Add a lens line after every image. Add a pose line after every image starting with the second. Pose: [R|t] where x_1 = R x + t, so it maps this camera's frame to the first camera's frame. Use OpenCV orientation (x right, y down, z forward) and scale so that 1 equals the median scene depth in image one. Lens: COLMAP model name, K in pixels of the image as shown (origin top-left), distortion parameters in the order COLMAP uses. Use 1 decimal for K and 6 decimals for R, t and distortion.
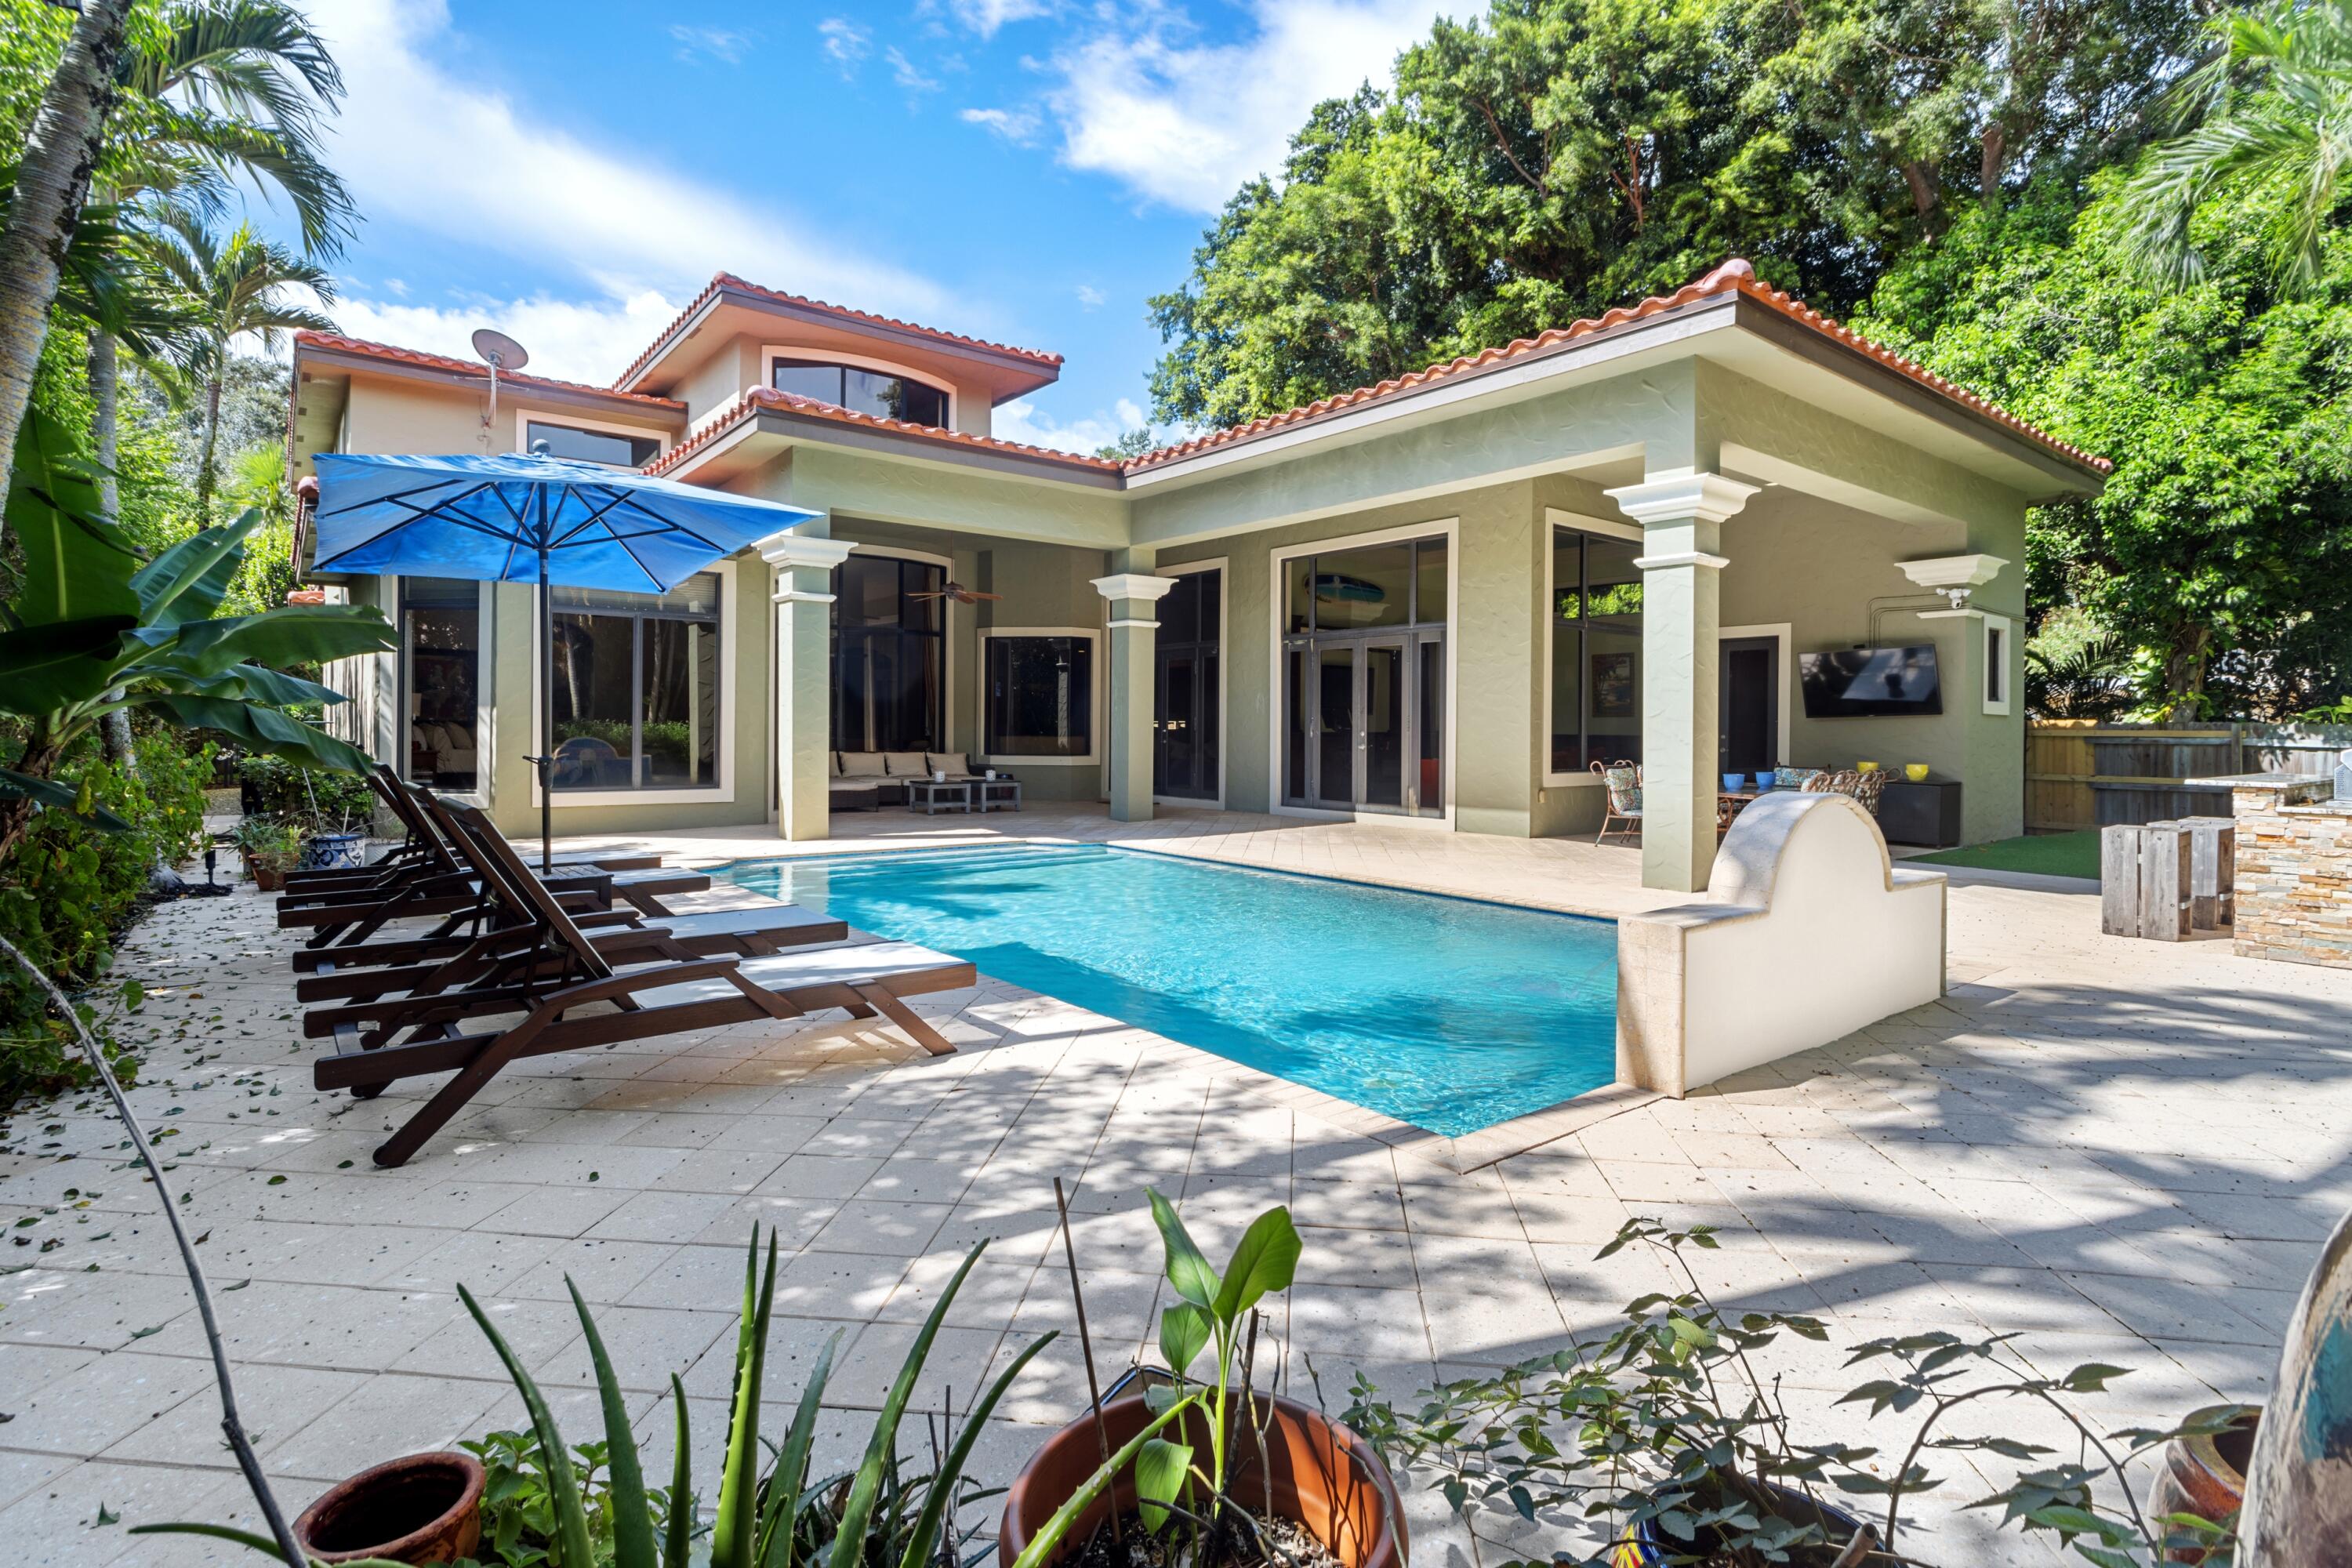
lens RADIAL K [[1119.0, 0, 1184.2], [0, 1119.0, 726.8], [0, 0, 1]] dist [0.000054, -0.000123]
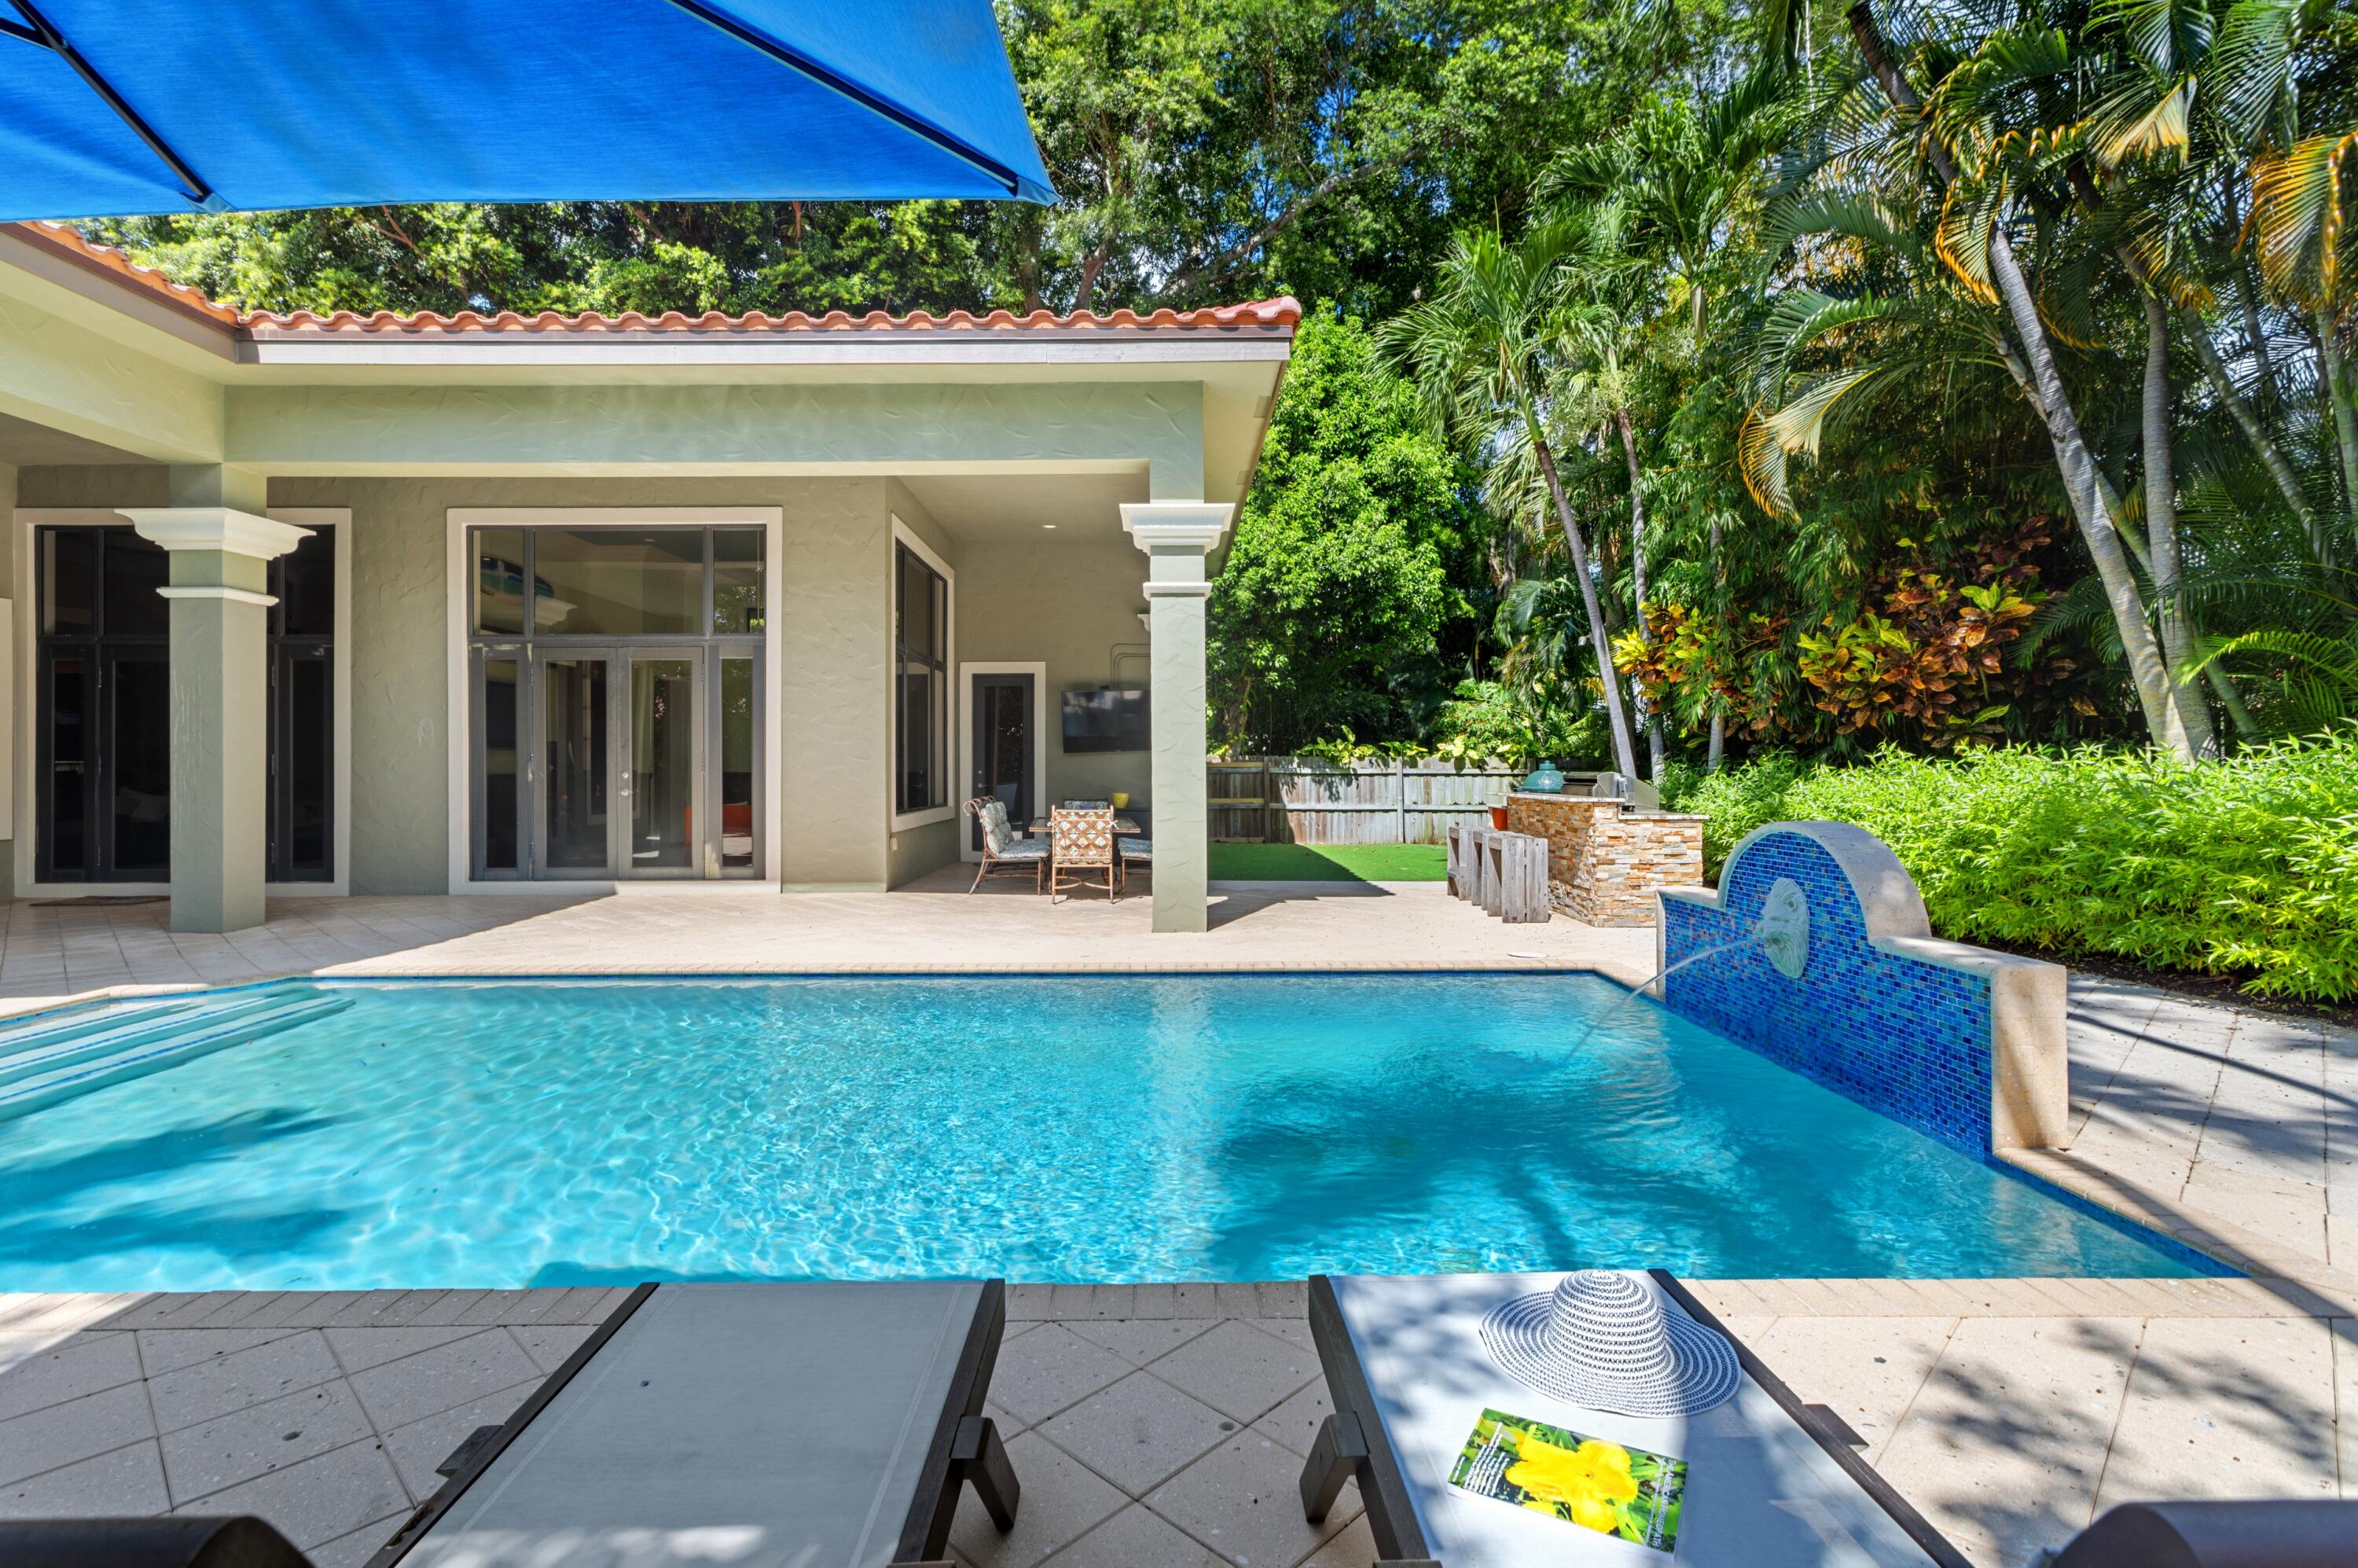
lens RADIAL K [[1131.8, 0, 1148.3], [0, 1131.8, 747.9], [0, 0, 1]] dist [0.000361, 0.019235]
pose [[0.636549, 0.002241, 0.771233, -0.199096], [0.008879, 0.999908, -0.010234, -0.000994], [-0.771185, 0.013363, 0.636471, 0.243108]]
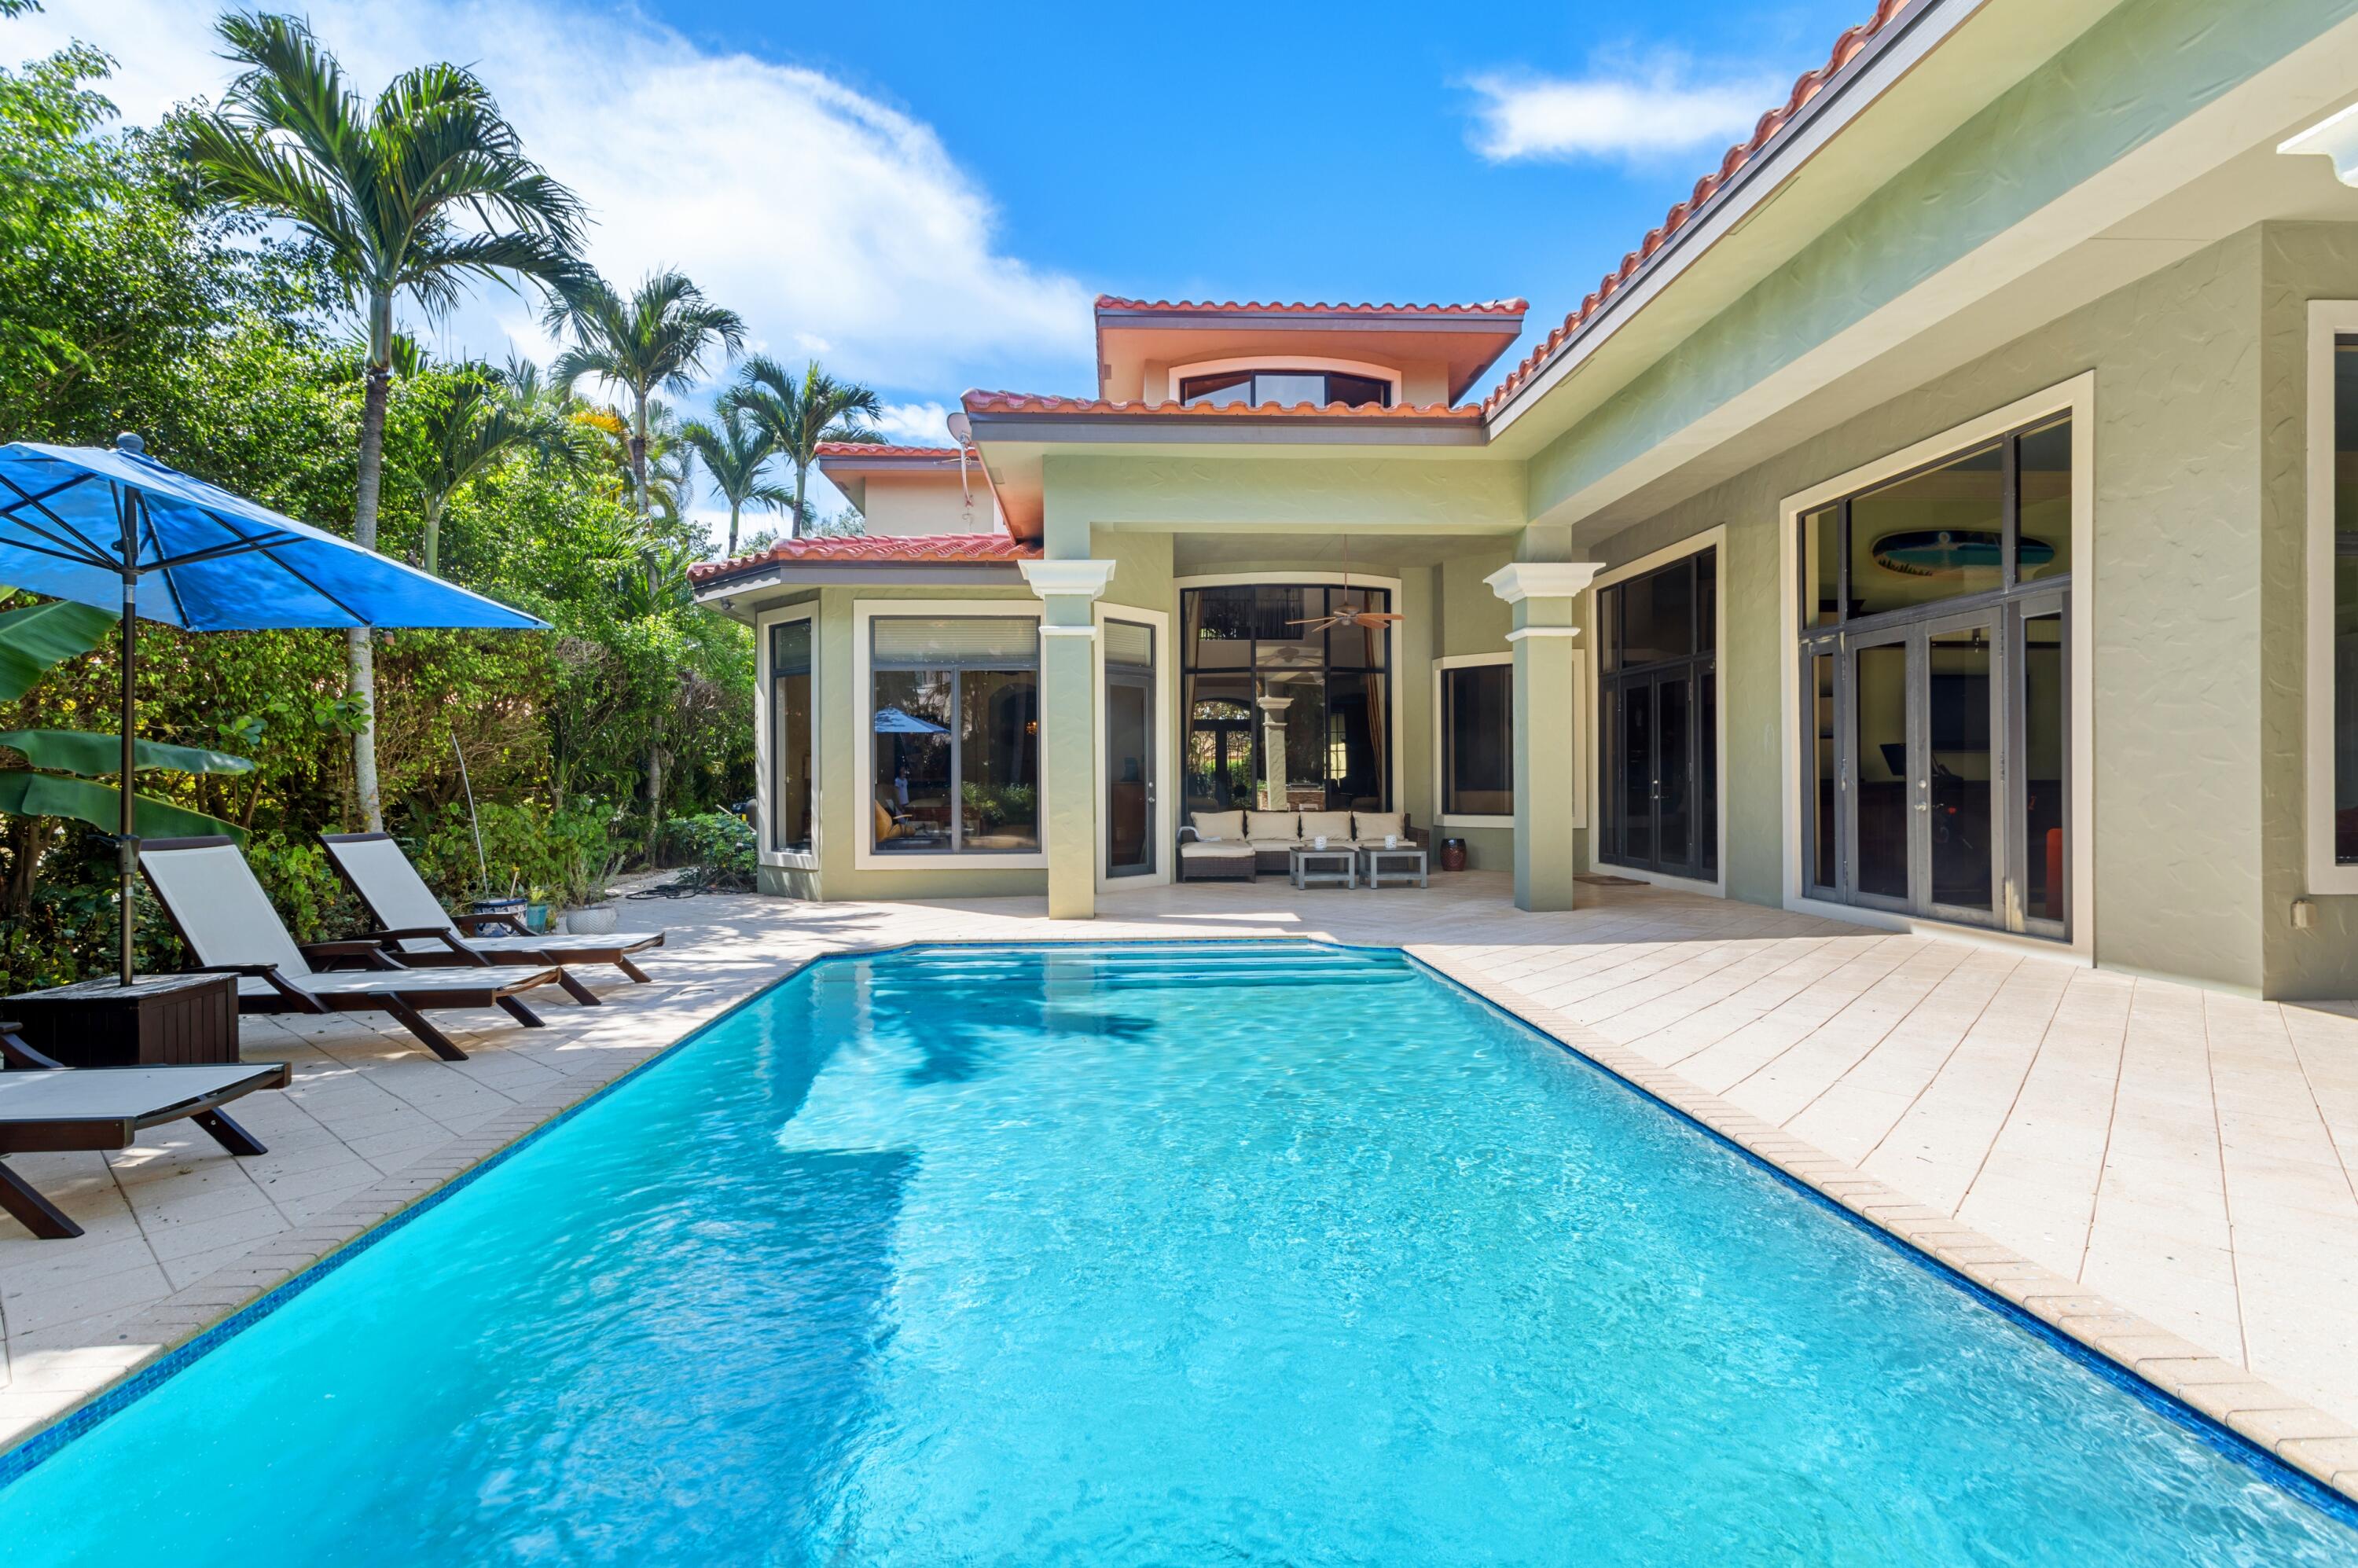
lens RADIAL K [[1111.2, 0, 1179.0], [0, 1111.2, 784.0], [0, 0, 1]] dist [-0.000240, -0.000403]
pose [[0.815086, -0.011497, -0.579226, 0.175660], [0.014176, 0.999900, 0.000100, 0.000424], [0.579167, -0.008293, 0.815167, 0.292678]]
